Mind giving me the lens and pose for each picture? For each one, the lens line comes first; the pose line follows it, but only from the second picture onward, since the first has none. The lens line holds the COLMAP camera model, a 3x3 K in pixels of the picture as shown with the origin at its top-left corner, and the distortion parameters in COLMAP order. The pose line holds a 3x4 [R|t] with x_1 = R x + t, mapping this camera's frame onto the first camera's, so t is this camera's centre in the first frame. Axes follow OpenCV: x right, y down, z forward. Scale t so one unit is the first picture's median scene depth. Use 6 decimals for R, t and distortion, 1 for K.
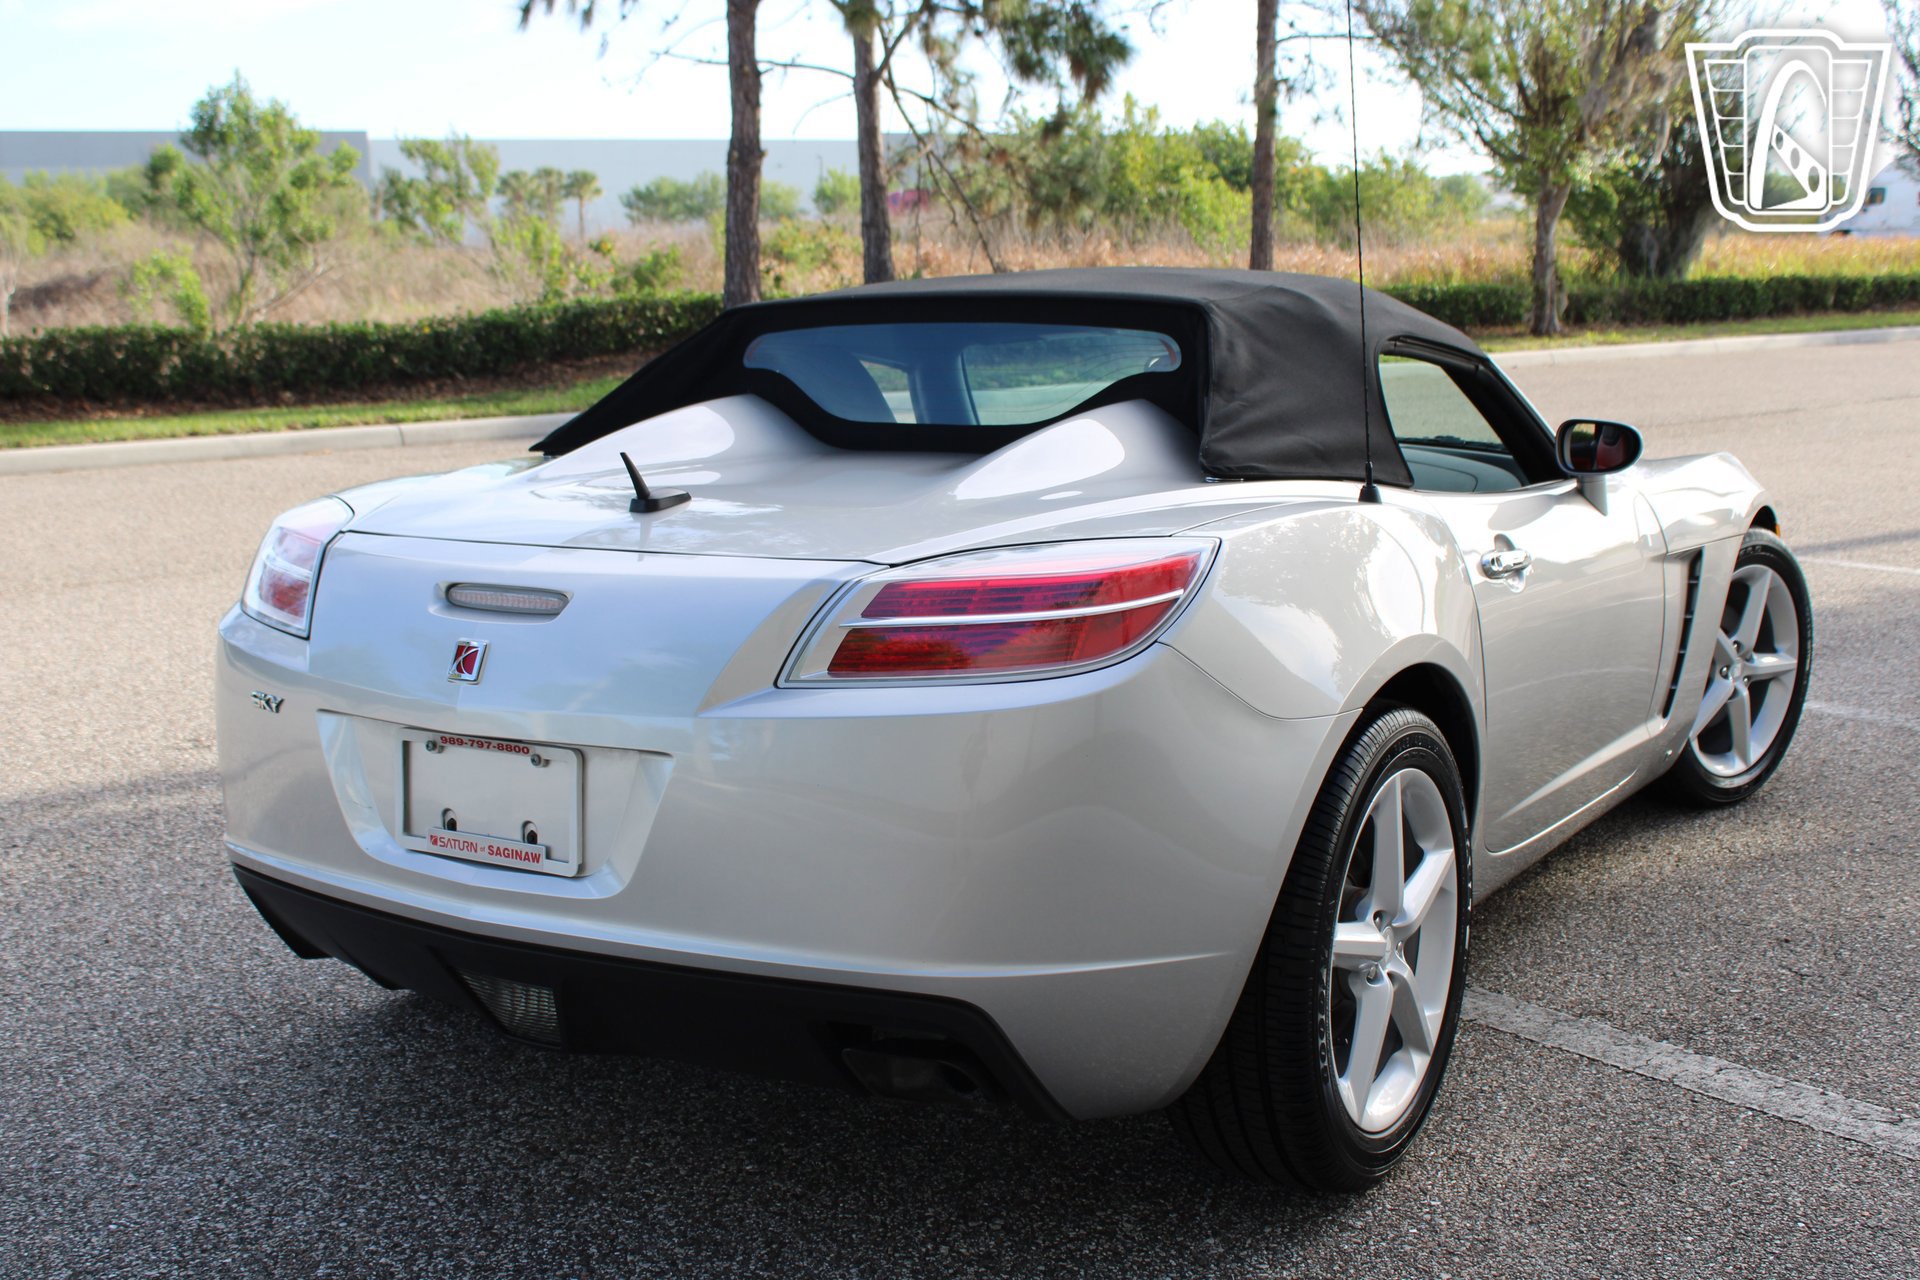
lens RADIAL K [[2117.6, 0, 949.5], [0, 2117.6, 643.3], [0, 0, 1]] dist [-0.112903, 0.148185]
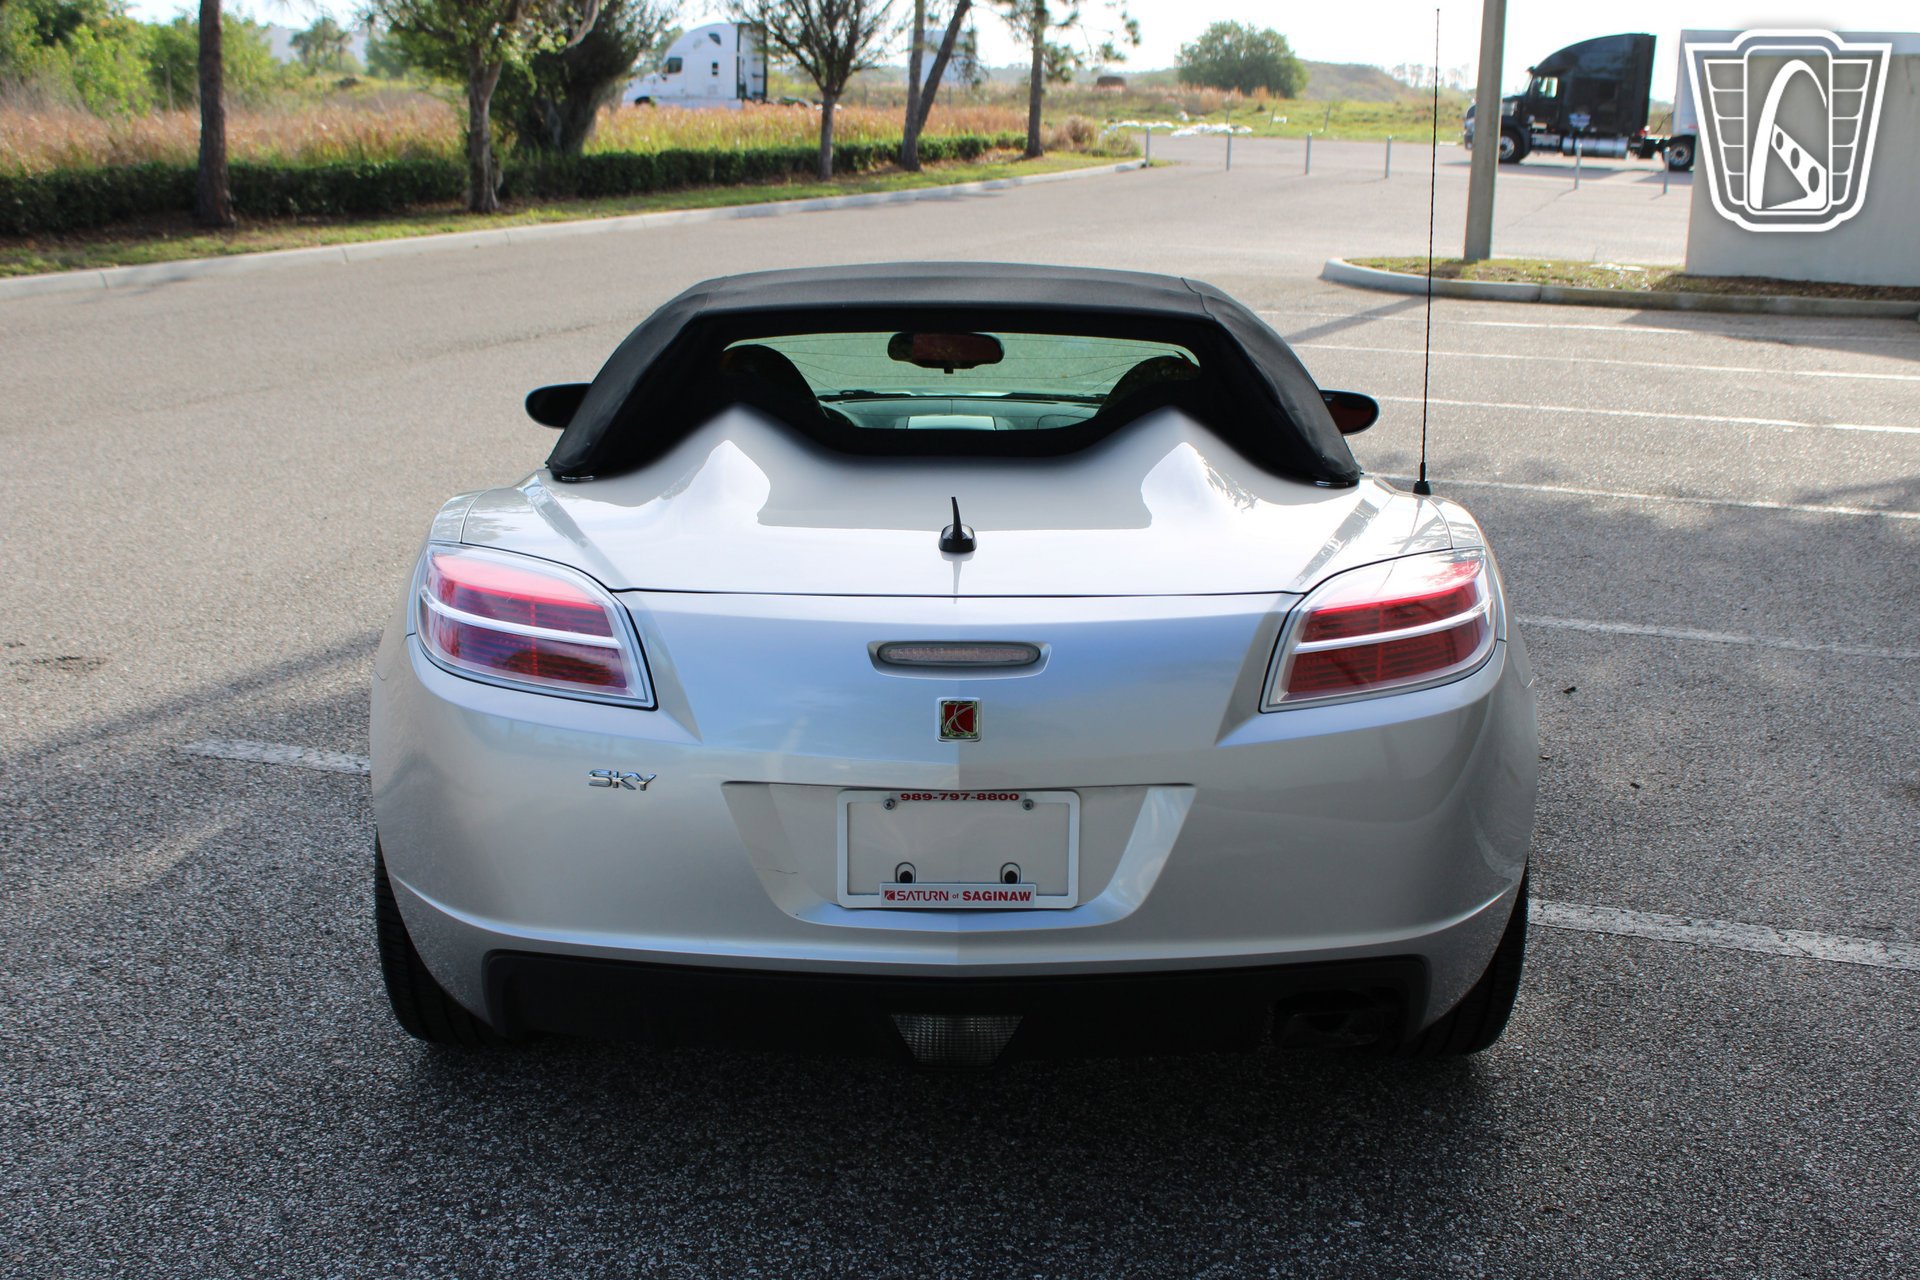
lens RADIAL K [[2117.6, 0, 949.5], [0, 2117.6, 643.3], [0, 0, 1]] dist [-0.112903, 0.148185]
pose [[0.847488, -0.100422, 0.521229, -0.434446], [0.065416, 0.994215, 0.085187, -0.066259], [-0.526769, -0.038098, 0.849154, 0.068902]]
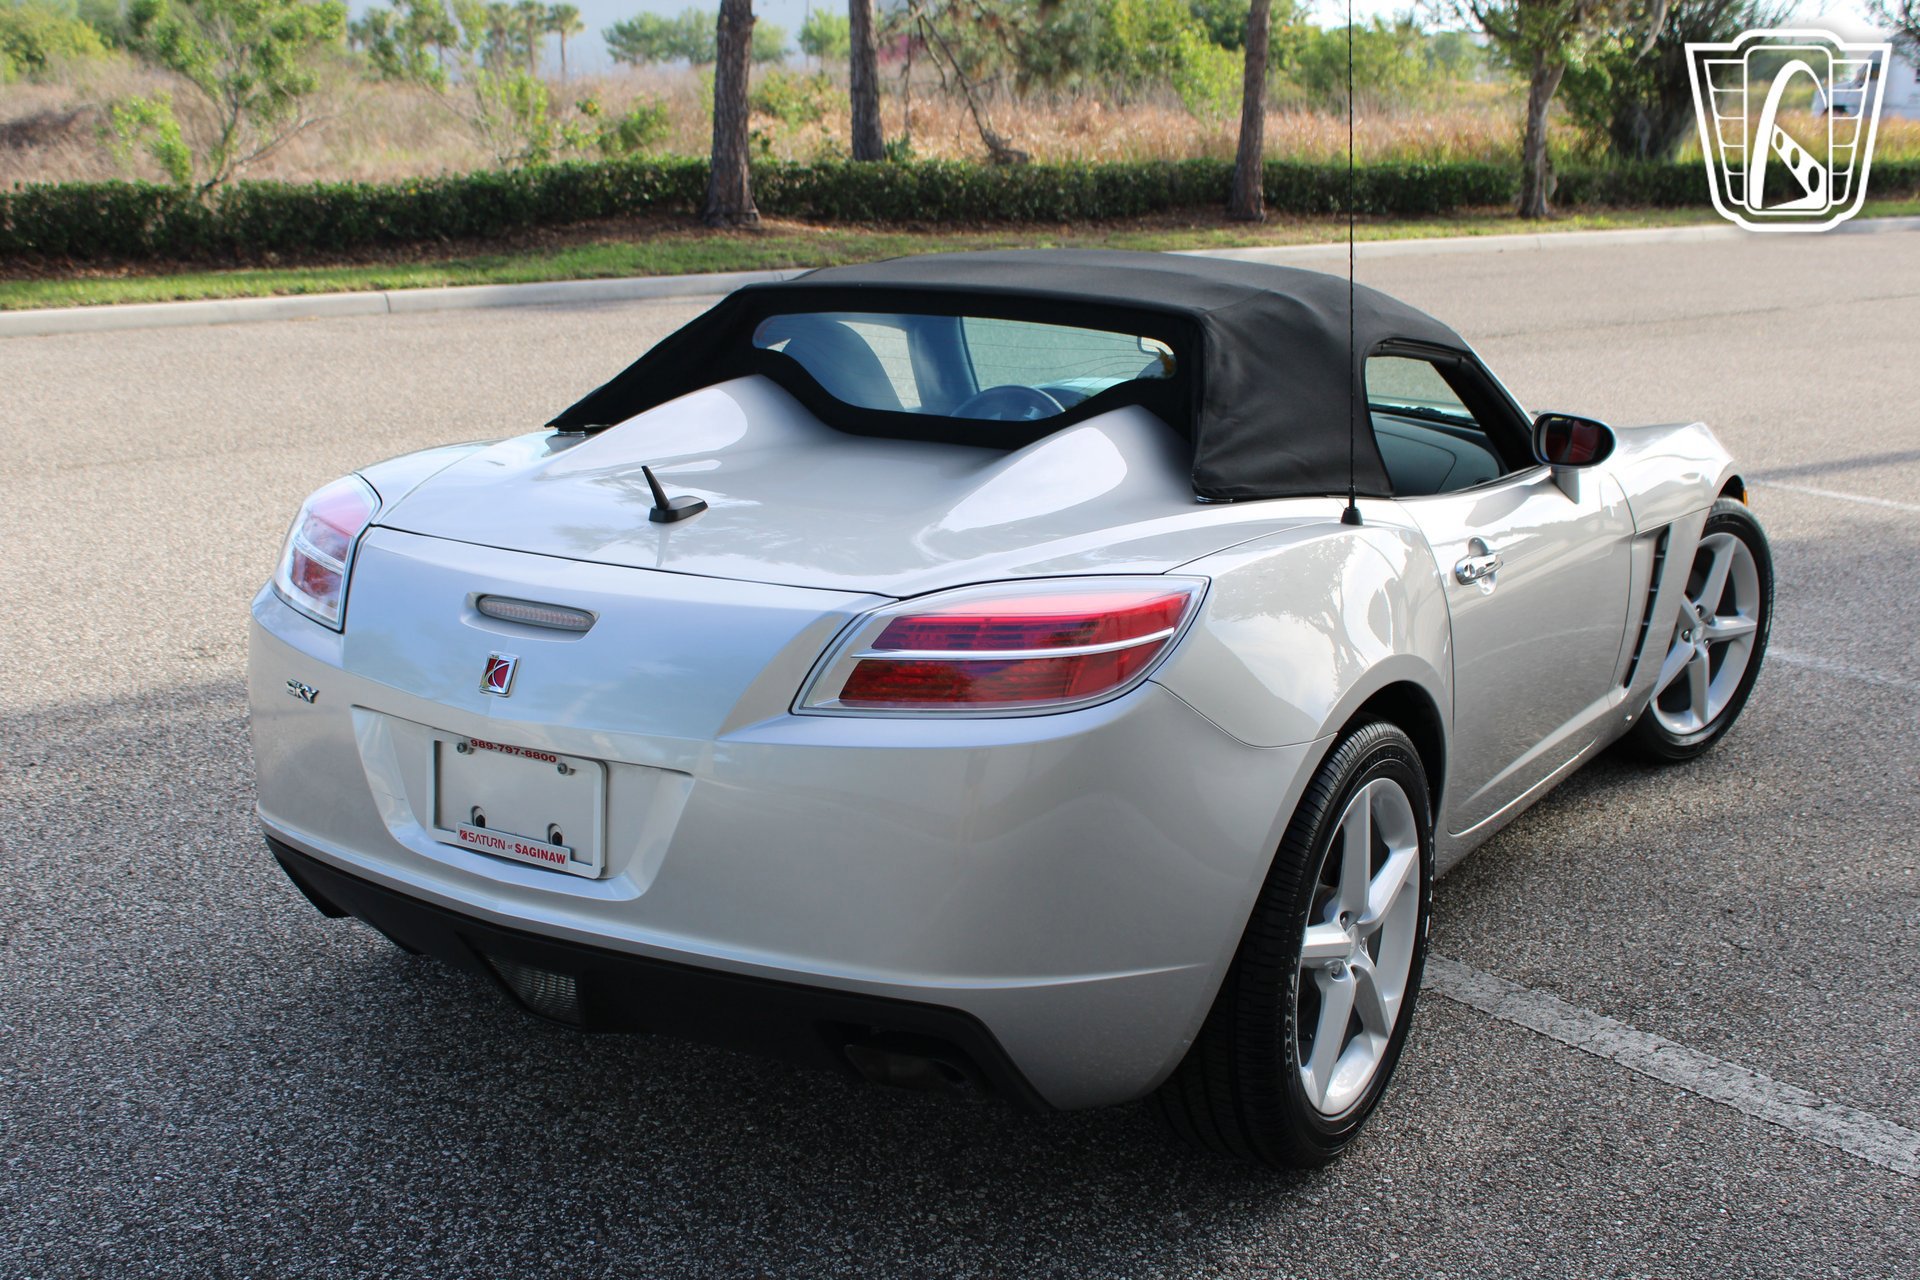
lens RADIAL K [[2117.6, 0, 949.5], [0, 2117.6, 643.3], [0, 0, 1]] dist [-0.112903, 0.148185]
pose [[0.999630, 0.023949, 0.012882, -0.008843], [-0.024805, 0.997166, 0.071030, -0.049737], [-0.011144, -0.071323, 0.997391, -0.034648]]
